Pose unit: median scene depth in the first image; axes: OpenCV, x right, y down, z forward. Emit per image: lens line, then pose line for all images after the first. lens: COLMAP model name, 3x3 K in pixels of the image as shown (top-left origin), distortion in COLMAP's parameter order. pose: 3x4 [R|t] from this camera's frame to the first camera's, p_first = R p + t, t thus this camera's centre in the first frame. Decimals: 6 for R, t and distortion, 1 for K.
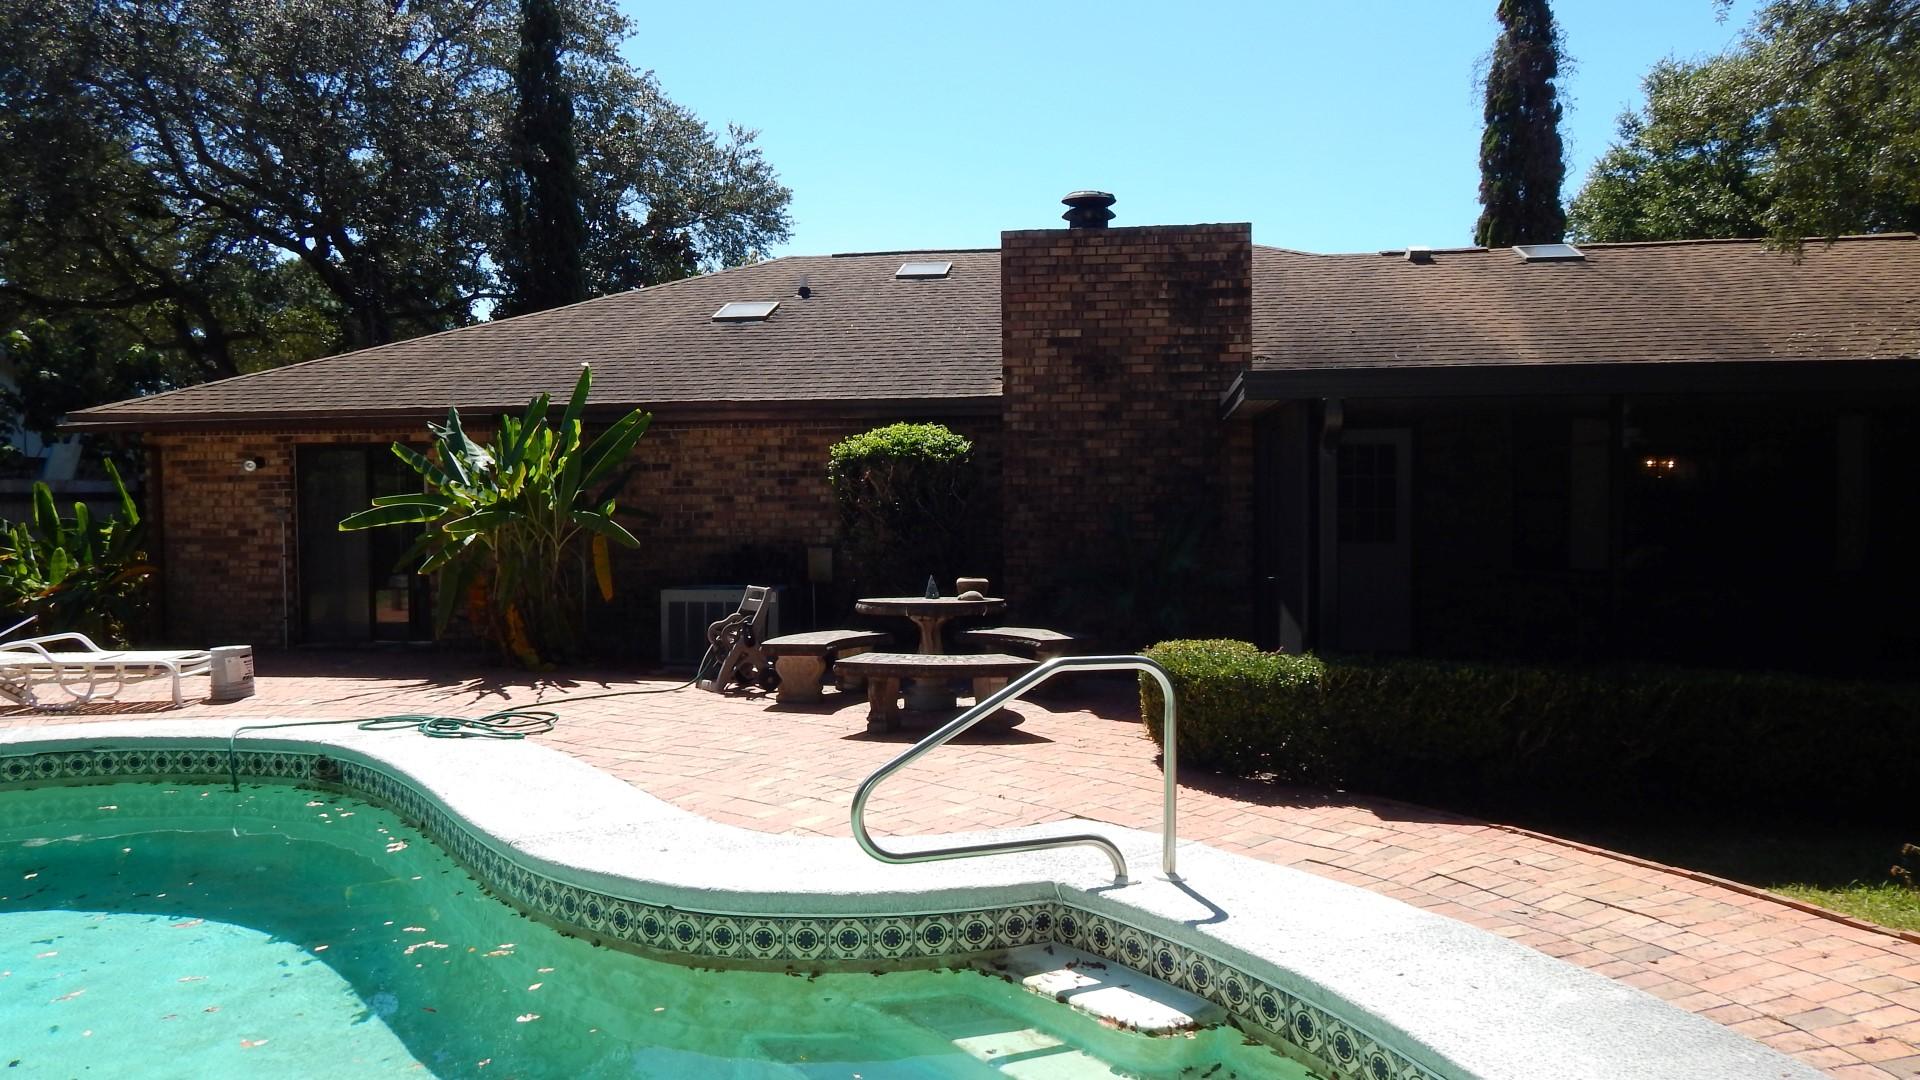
lens RADIAL K [[1272.1, 0, 960.4], [0, 1272.1, 536.2], [0, 0, 1]] dist [0.007745, -0.008532]
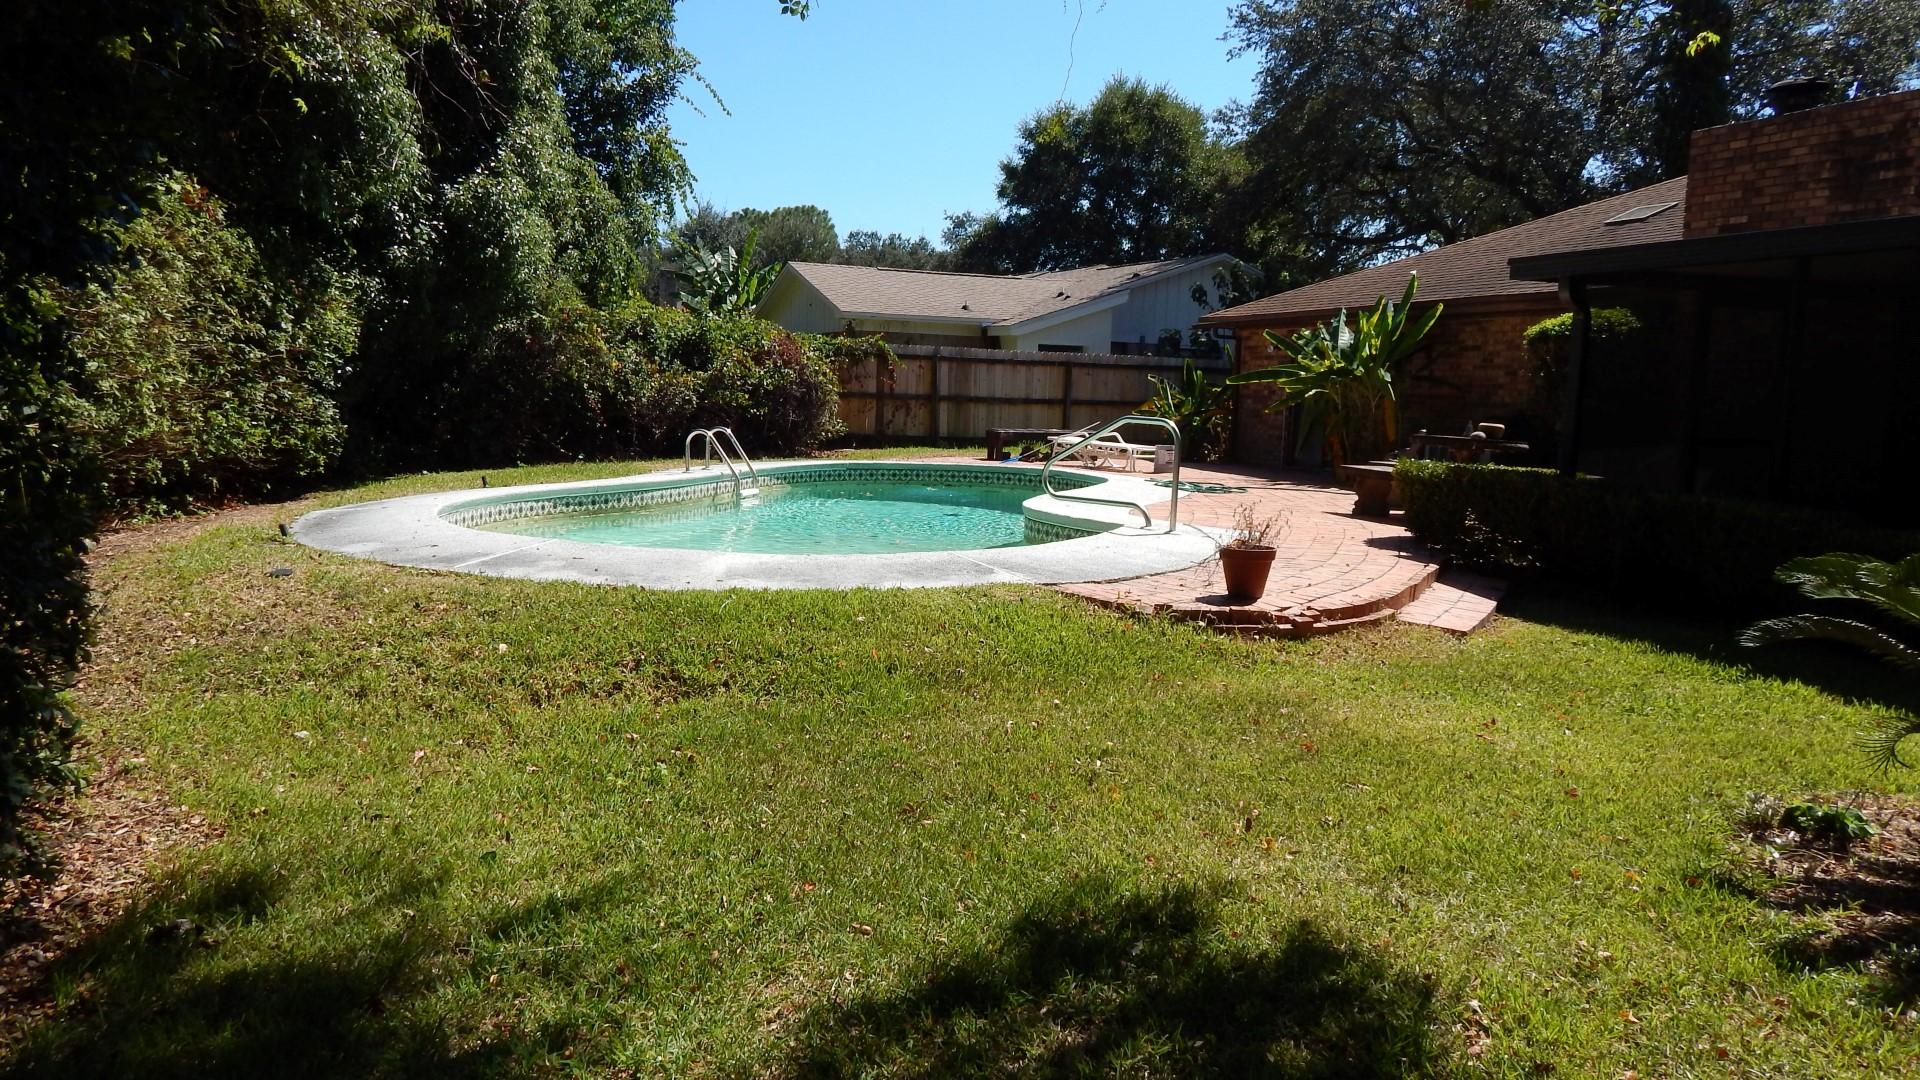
lens RADIAL K [[1272.1, 0, 949.0], [0, 1272.1, 539.3], [0, 0, 1]] dist [0.007745, -0.008532]
pose [[0.471420, 0.128737, -0.872462, 0.754697], [-0.066990, 0.991657, 0.110128, 0.036171], [0.879361, 0.006530, 0.476111, -0.107877]]
